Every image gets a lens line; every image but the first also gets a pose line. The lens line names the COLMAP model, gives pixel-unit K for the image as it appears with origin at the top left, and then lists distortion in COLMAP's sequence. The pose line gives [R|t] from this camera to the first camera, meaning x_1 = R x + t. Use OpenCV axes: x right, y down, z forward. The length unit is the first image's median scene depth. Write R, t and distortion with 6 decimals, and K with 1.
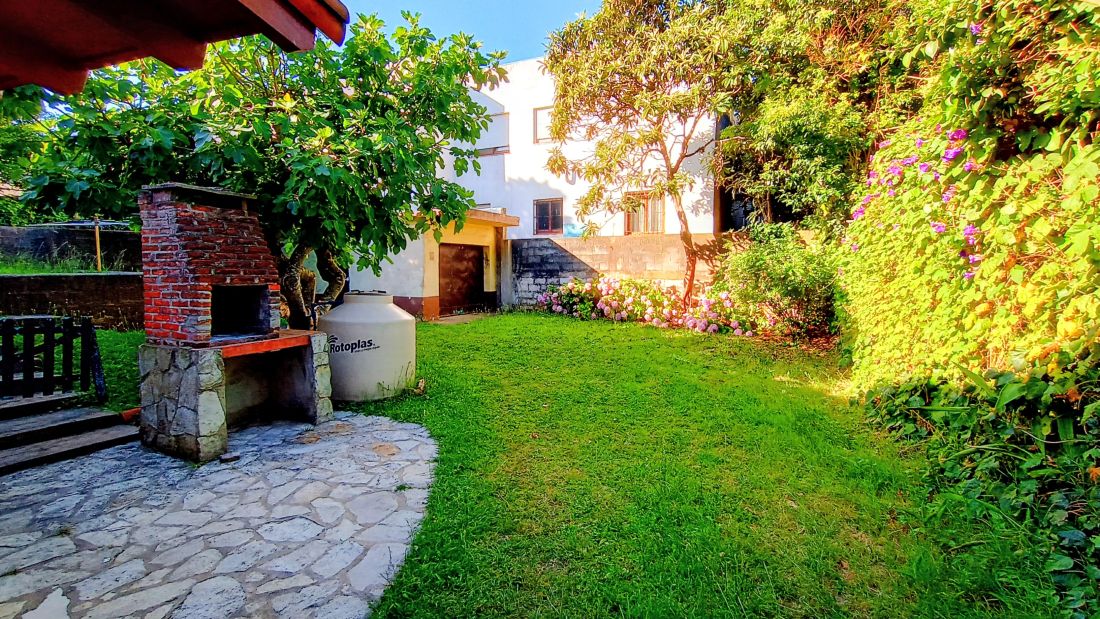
lens RADIAL K [[513.0, 0, 557.4], [0, 513.0, 299.4], [0, 0, 1]] dist [-0.001945, 0.000050]
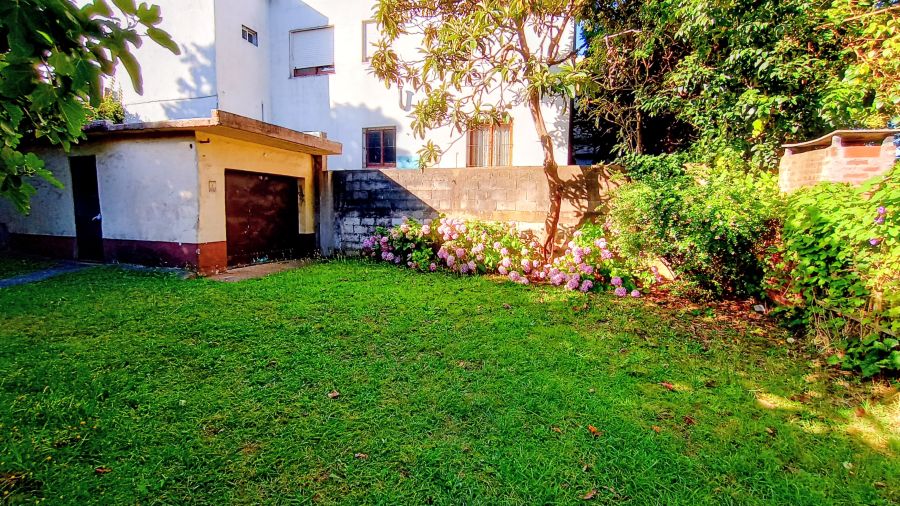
lens RADIAL K [[419.7, 0, 456.1], [0, 419.7, 244.8], [0, 0, 1]] dist [-0.001945, 0.000050]
pose [[0.989925, 0.002107, 0.141579, 0.013338], [-0.005611, 0.999688, 0.024354, -0.017375], [-0.141484, -0.024903, 0.989627, 0.344446]]
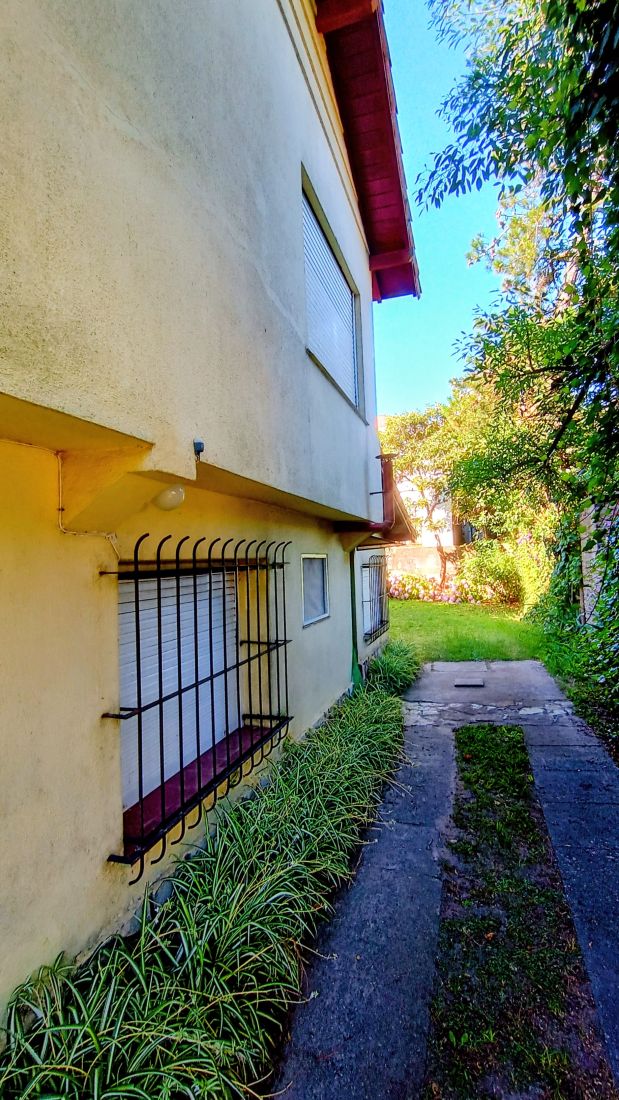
lens RADIAL K [[565.4, 0, 309.5], [0, 565.4, 550.0], [0, 0, 1]] dist [0.001170, -0.000272]
pose [[0.996493, -0.037653, 0.074731, -0.308051], [0.043402, 0.996097, -0.076857, 0.009655], [-0.071545, 0.079830, 0.994238, -0.808186]]
